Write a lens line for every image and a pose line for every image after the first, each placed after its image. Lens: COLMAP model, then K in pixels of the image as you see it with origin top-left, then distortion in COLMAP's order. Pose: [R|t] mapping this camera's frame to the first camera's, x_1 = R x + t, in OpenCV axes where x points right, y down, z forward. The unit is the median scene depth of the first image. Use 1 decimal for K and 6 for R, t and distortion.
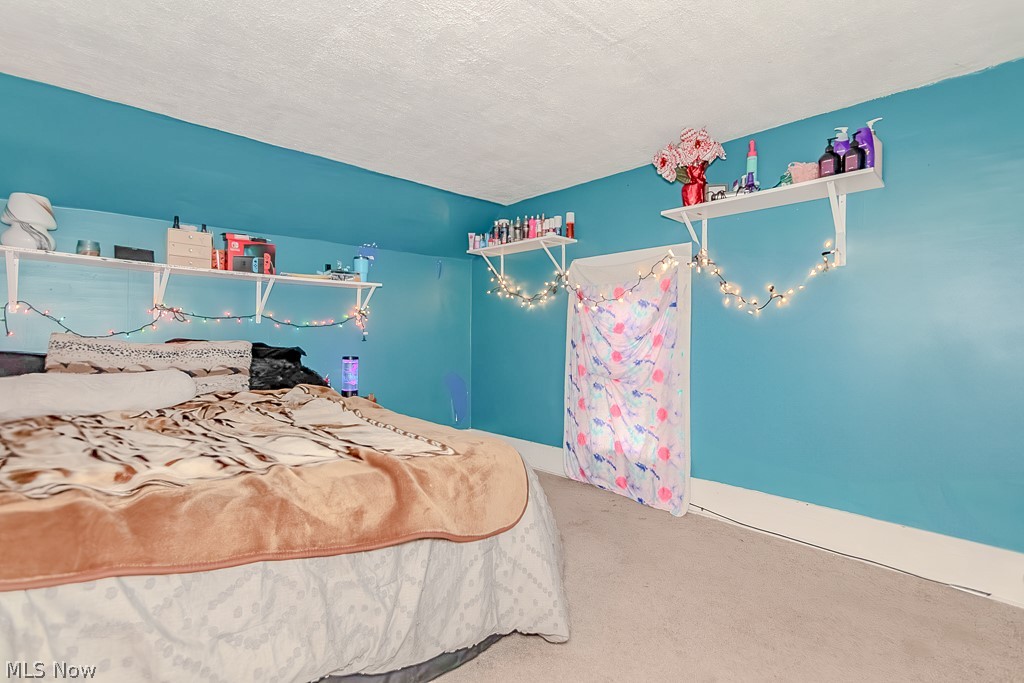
lens RADIAL K [[485.0, 0, 504.8], [0, 485.0, 348.9], [0, 0, 1]] dist [0.001070, -0.000328]
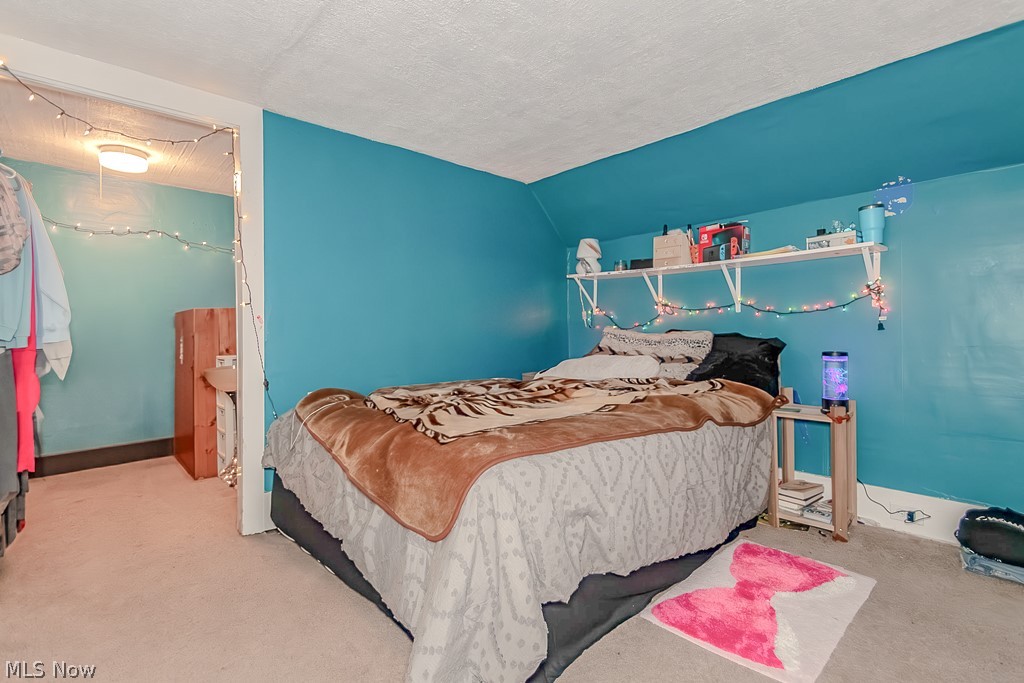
lens RADIAL K [[485.0, 0, 504.8], [0, 485.0, 348.9], [0, 0, 1]] dist [0.001070, -0.000328]
pose [[-0.042903, 0.026566, -0.998726, 0.479049], [-0.016260, 0.999495, 0.027285, -0.000164], [0.998947, 0.017410, -0.042449, 0.616887]]
